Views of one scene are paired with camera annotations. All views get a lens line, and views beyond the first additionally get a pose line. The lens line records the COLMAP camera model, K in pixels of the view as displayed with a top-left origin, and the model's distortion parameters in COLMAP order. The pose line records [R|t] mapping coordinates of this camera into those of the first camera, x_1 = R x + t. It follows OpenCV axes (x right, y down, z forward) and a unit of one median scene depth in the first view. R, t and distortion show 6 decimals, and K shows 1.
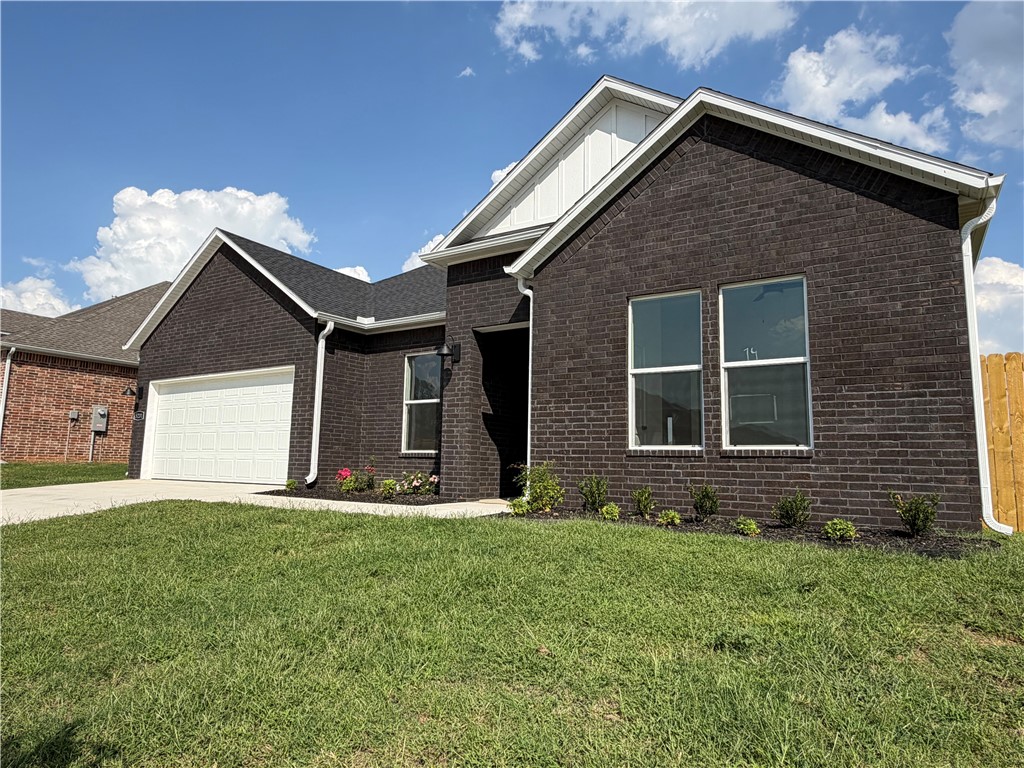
lens RADIAL K [[630.5, 0, 510.4], [0, 630.5, 384.7], [0, 0, 1]] dist [0.008893, 0.002881]
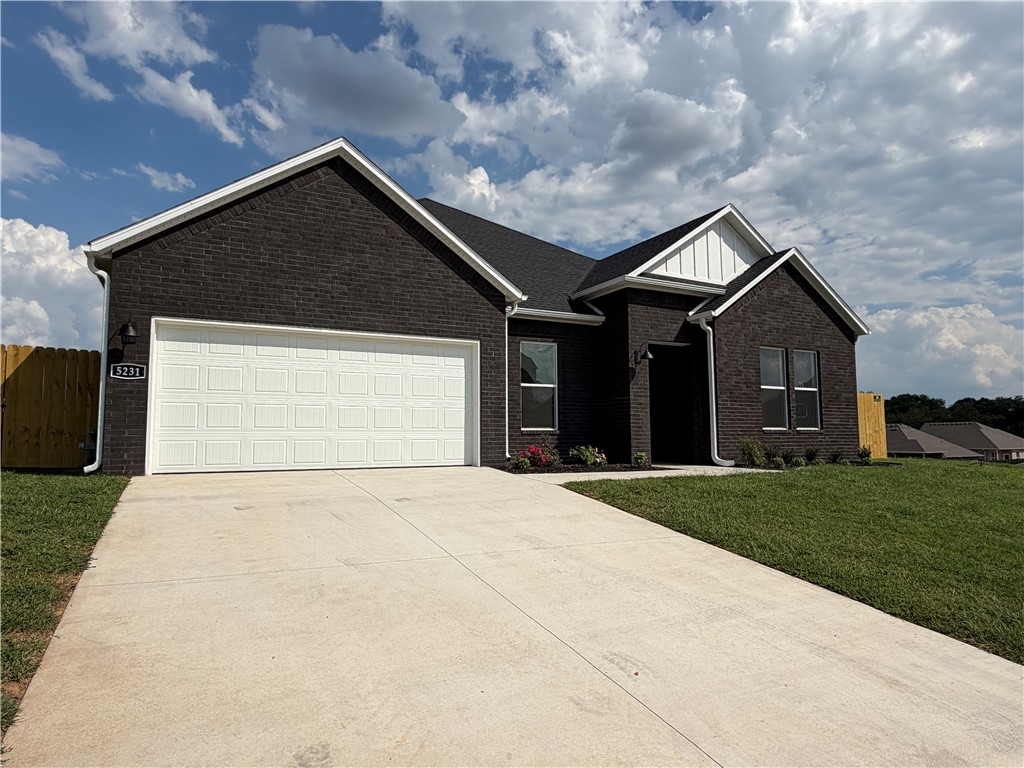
lens RADIAL K [[630.5, 0, 509.7], [0, 630.5, 383.0], [0, 0, 1]] dist [0.008893, 0.002881]
pose [[0.484410, 0.053219, 0.873221, -1.361195], [-0.101349, 0.994841, -0.004409, 0.037940], [-0.868950, -0.086364, 0.487305, 0.574785]]
